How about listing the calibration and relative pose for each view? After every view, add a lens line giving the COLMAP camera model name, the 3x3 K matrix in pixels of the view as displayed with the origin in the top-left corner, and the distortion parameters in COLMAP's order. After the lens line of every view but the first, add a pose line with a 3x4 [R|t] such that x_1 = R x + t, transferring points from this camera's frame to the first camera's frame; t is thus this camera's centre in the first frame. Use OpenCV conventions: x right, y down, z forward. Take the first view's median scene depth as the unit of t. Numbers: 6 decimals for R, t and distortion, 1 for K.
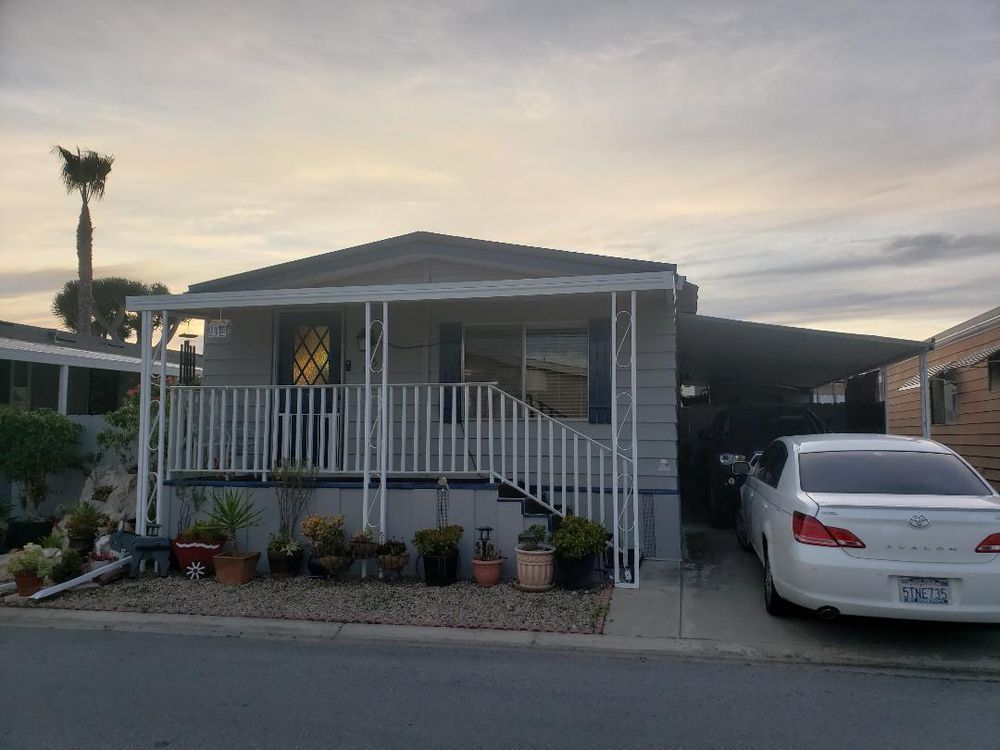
lens RADIAL K [[766.3, 0, 502.2], [0, 766.3, 375.3], [0, 0, 1]] dist [0.029575, -0.022699]
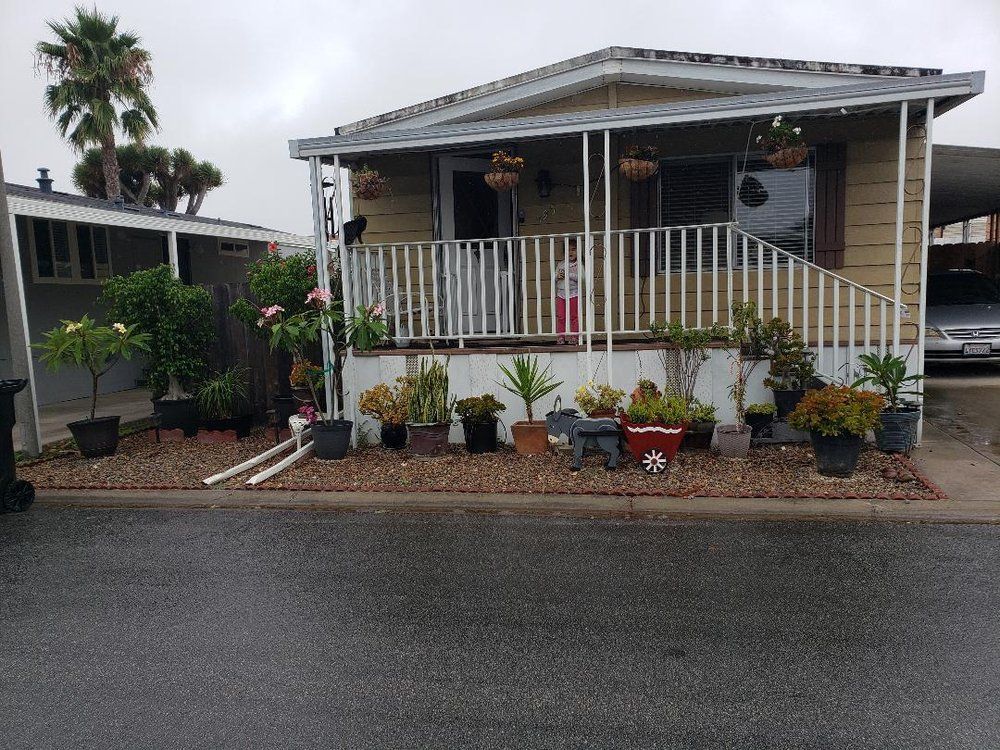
lens RADIAL K [[766.3, 0, 498.7], [0, 766.3, 374.6], [0, 0, 1]] dist [0.029575, -0.022699]
pose [[0.998904, -0.036117, -0.029782, -0.254951], [0.040818, 0.983475, 0.176381, 0.013663], [0.022919, -0.177403, 0.983871, 0.126925]]
